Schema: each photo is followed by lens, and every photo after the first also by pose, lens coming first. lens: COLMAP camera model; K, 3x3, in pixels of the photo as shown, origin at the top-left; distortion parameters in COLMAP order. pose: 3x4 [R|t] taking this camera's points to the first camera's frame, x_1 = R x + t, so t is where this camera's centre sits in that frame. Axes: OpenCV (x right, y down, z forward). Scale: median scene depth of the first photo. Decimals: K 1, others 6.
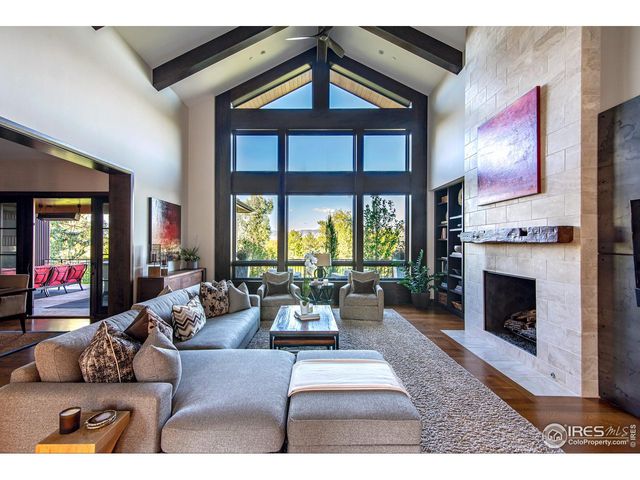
lens RADIAL K [[290.3, 0, 304.6], [0, 290.3, 238.6], [0, 0, 1]] dist [0.000321, -0.000013]
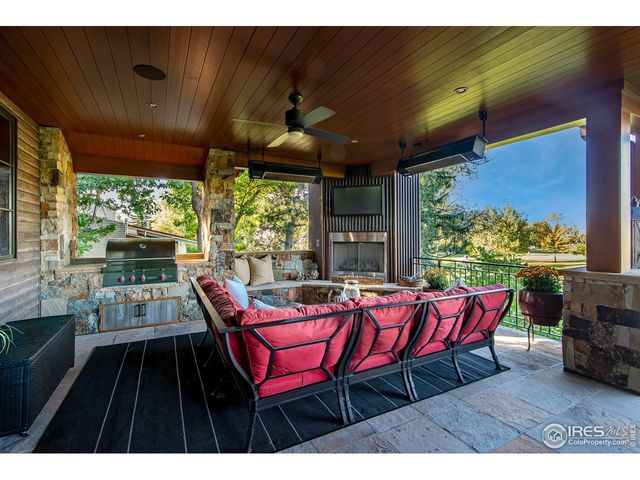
lens RADIAL K [[290.3, 0, 304.6], [0, 290.3, 238.6], [0, 0, 1]] dist [0.000321, -0.000013]
pose [[0.444034, 0.015232, -0.895881, -0.334016], [0.020130, 0.999434, 0.026970, 0.012013], [0.895784, -0.030010, 0.443476, 0.387791]]
